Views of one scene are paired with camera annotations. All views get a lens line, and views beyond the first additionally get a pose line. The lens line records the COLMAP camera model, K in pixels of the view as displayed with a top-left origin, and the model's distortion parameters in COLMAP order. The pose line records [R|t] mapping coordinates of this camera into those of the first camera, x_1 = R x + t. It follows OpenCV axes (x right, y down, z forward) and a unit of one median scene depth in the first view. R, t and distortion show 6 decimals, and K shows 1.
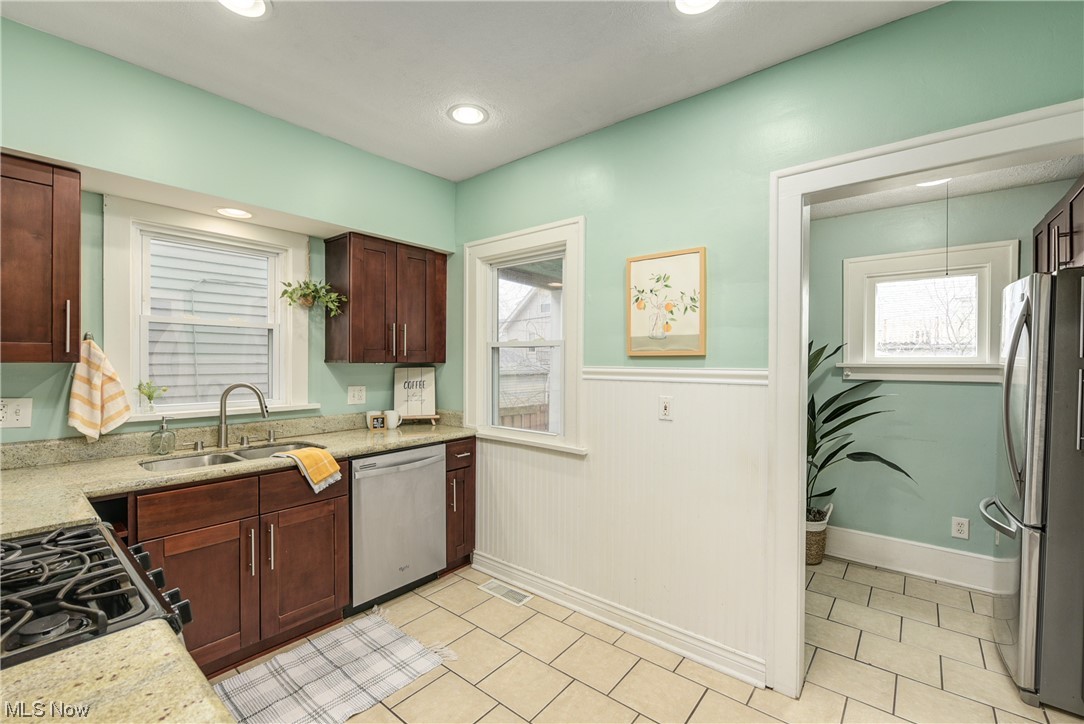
lens RADIAL K [[460.9, 0, 533.1], [0, 460.9, 364.2], [0, 0, 1]] dist [-0.002330, -0.000006]
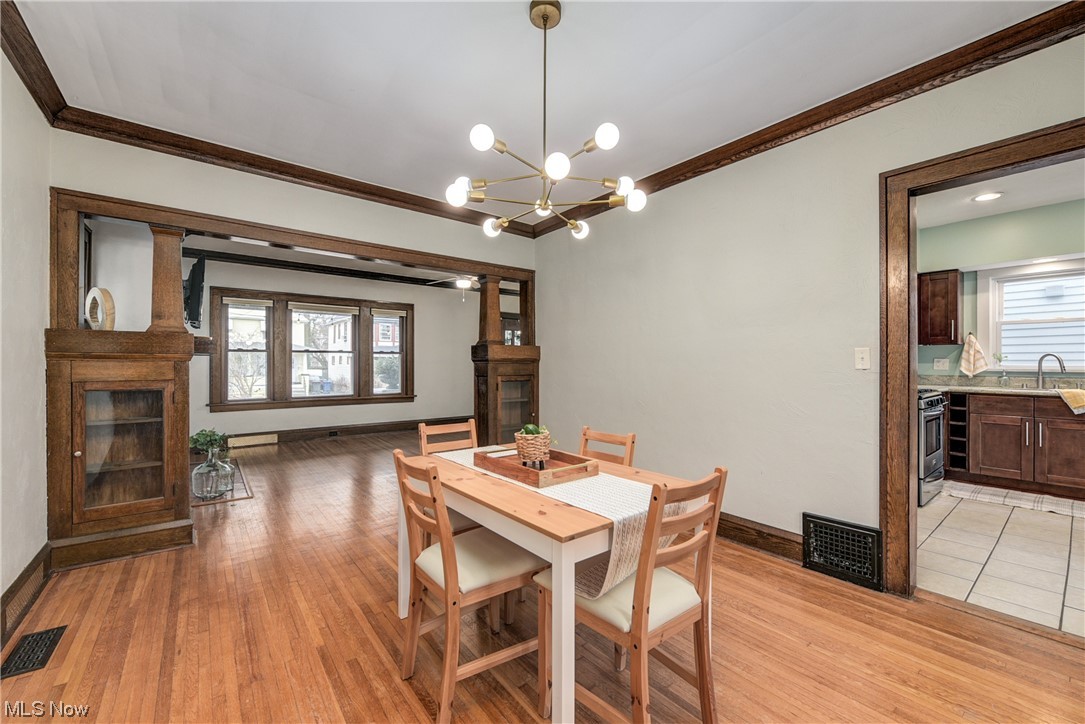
lens RADIAL K [[436.0, 0, 547.9], [0, 436.0, 362.9], [0, 0, 1]] dist [-0.009205, -0.000301]
pose [[-0.196334, -0.008568, -0.980500, 1.632219], [-0.011568, 0.999912, -0.006421, 0.130450], [0.980469, 0.010082, -0.196416, -0.682822]]
